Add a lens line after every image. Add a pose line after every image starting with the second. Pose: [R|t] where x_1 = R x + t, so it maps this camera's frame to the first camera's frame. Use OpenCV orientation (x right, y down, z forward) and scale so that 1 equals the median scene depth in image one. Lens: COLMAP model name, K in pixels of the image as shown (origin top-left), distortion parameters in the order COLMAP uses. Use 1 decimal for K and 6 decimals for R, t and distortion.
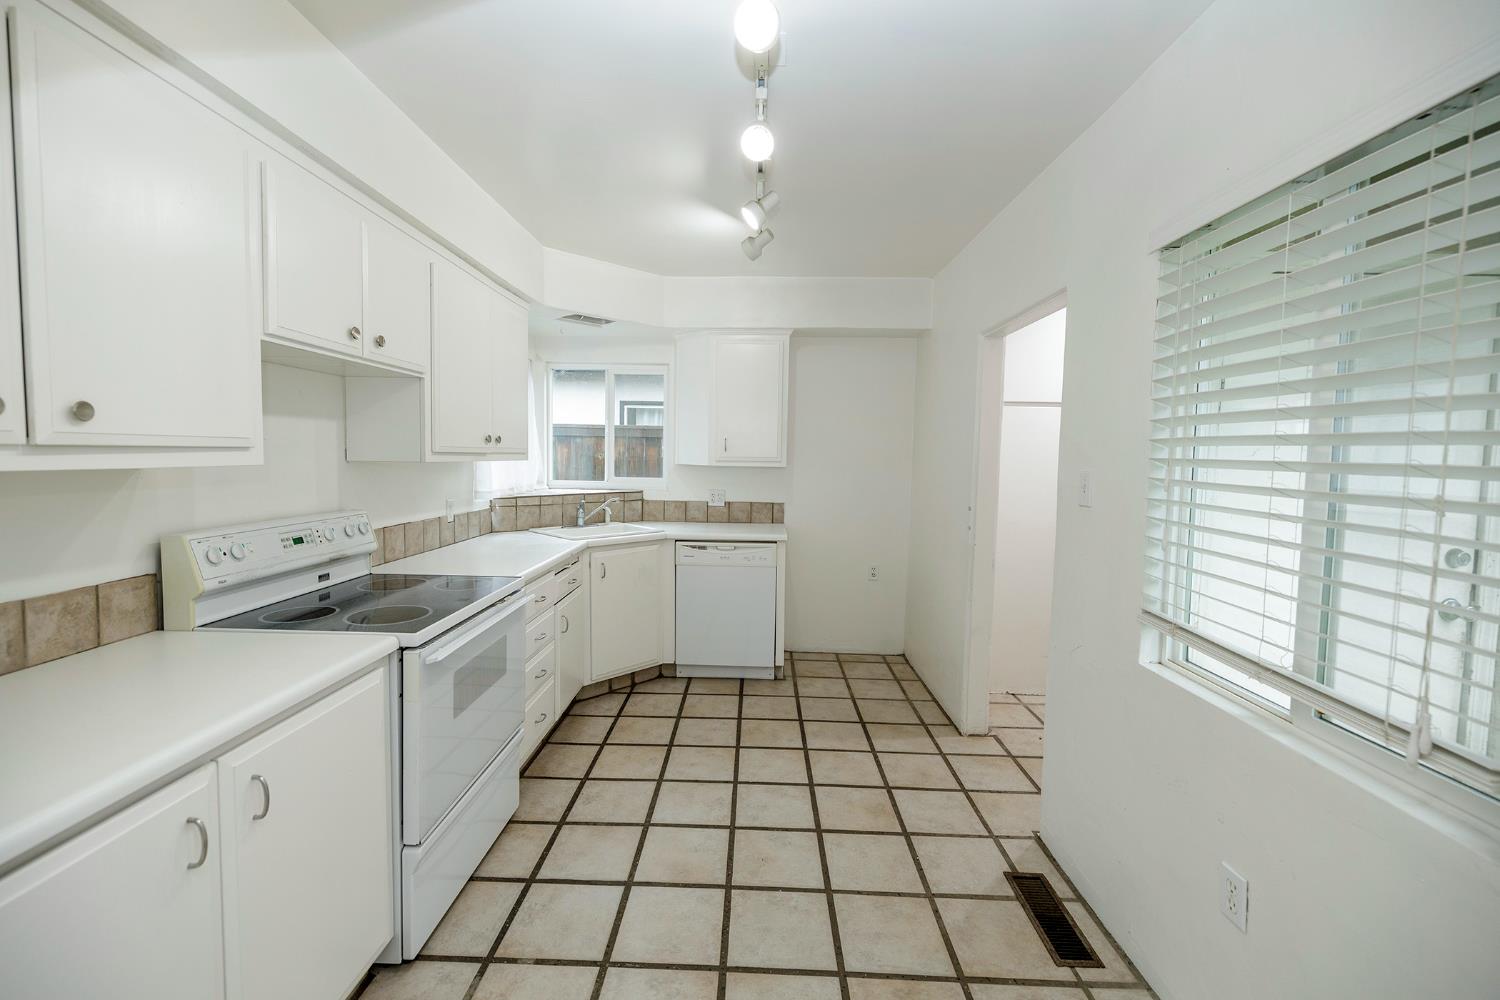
lens RADIAL K [[633.4, 0, 746.4], [0, 633.4, 496.2], [0, 0, 1]] dist [0.006522, -0.001109]
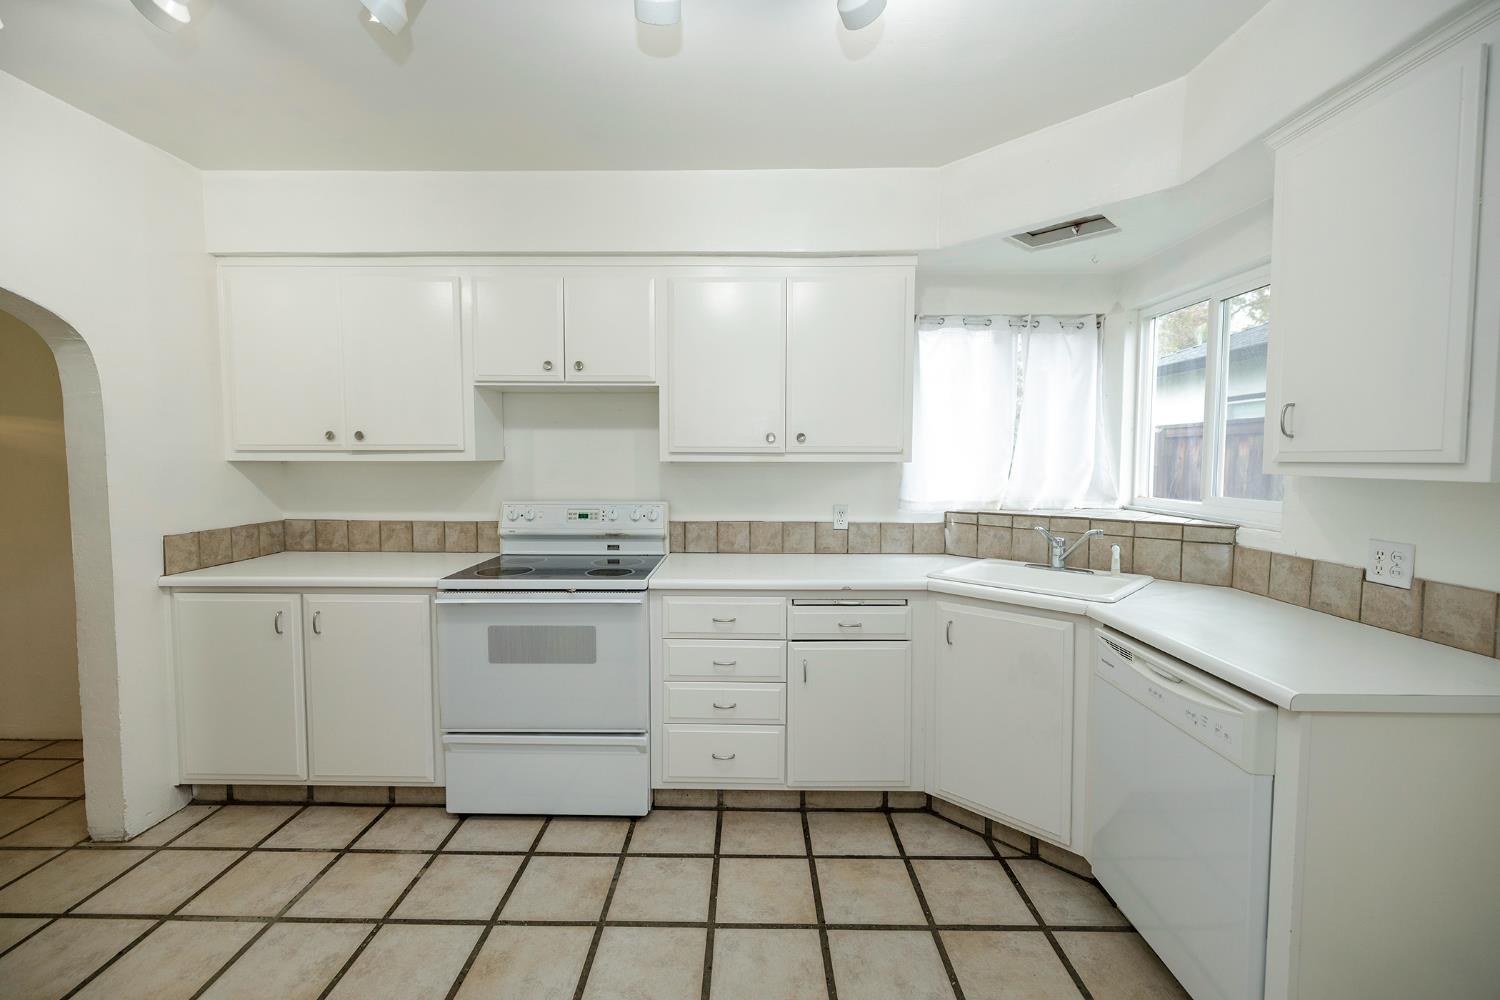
lens RADIAL K [[633.4, 0, 741.3], [0, 633.4, 495.3], [0, 0, 1]] dist [0.006522, -0.001109]
pose [[-0.002239, 0.043051, -0.999070, 0.426631], [-0.066547, 0.996852, 0.043104, -0.036628], [0.997781, 0.066582, 0.000633, 0.808678]]
